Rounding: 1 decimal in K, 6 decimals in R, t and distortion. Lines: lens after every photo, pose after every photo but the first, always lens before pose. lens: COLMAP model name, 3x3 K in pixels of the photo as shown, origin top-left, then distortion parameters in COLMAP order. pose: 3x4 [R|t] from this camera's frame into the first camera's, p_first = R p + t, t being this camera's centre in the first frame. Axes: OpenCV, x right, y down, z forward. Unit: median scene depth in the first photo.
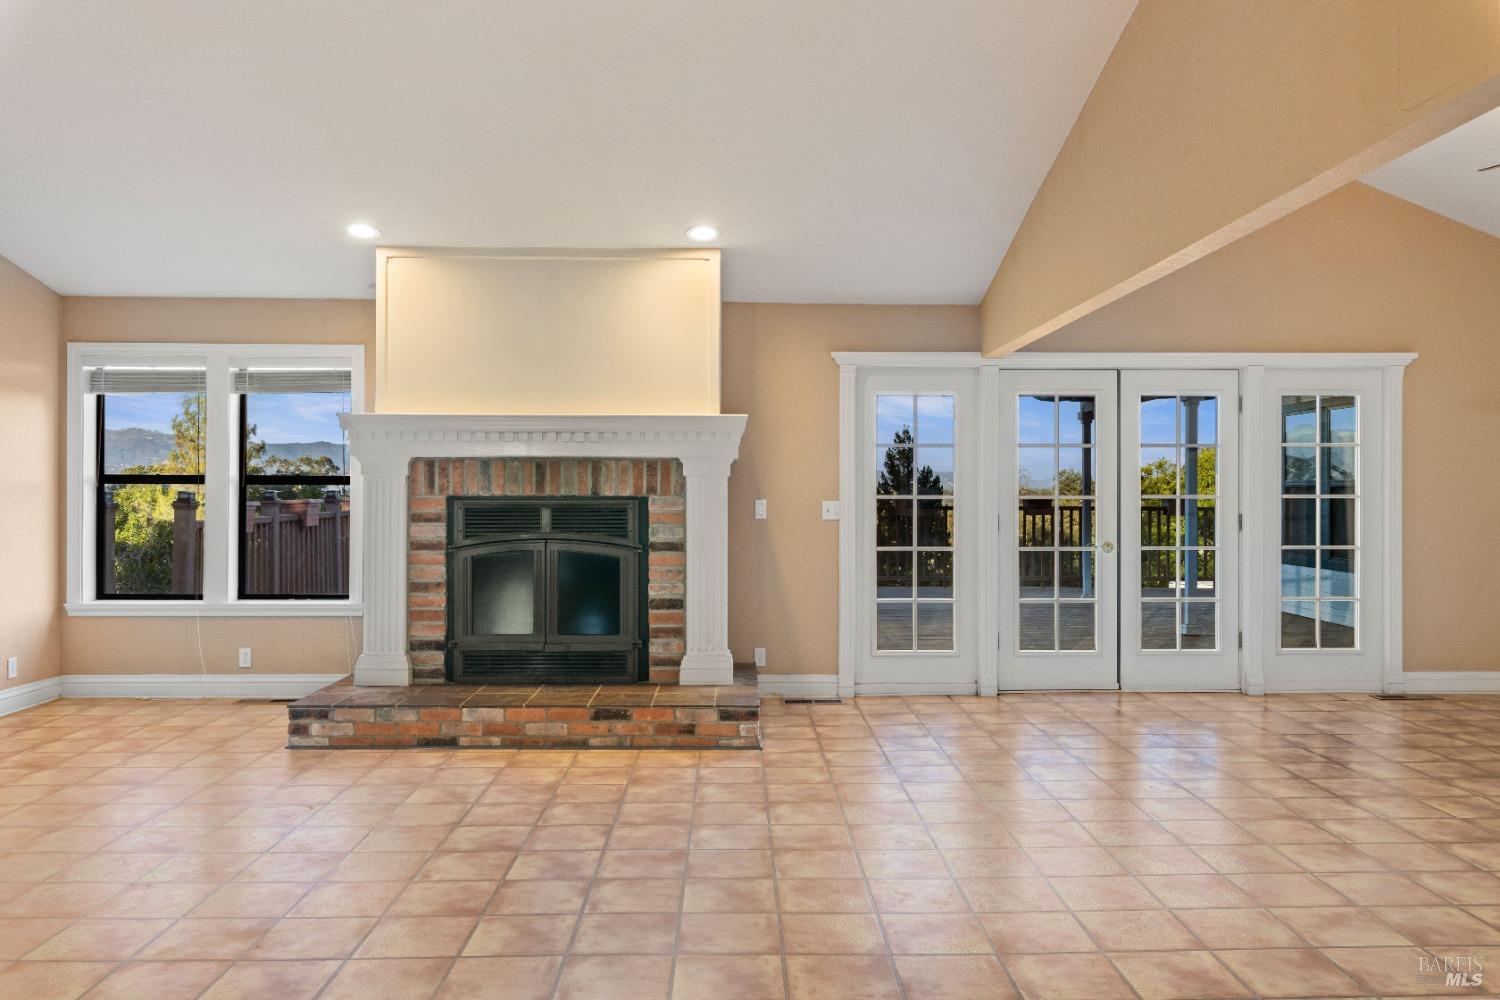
lens RADIAL K [[1101.4, 0, 750.0], [0, 1101.4, 500.0], [0, 0, 1]] dist [-0.003972, -0.004031]
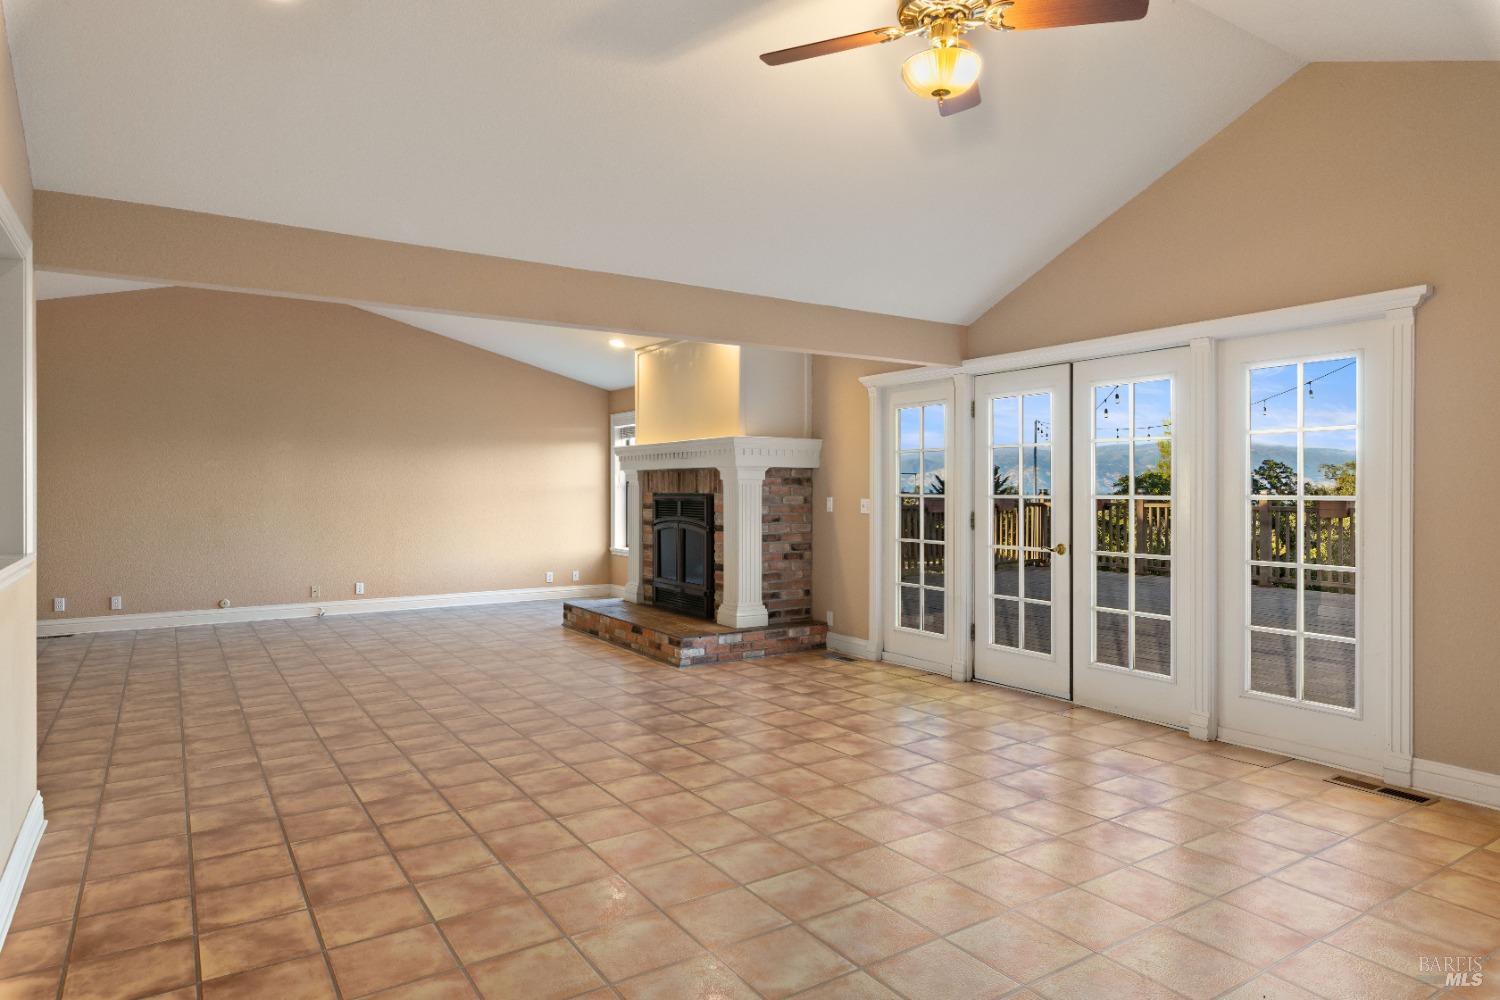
lens RADIAL K [[886.9, 0, 750.0], [0, 886.9, 500.0], [0, 0, 1]] dist [-0.001298, -0.000104]
pose [[0.531345, 0.009979, -0.847097, 0.932969], [-0.007972, 0.999945, 0.006779, -0.003595], [0.847118, 0.003151, 0.531395, 0.403072]]
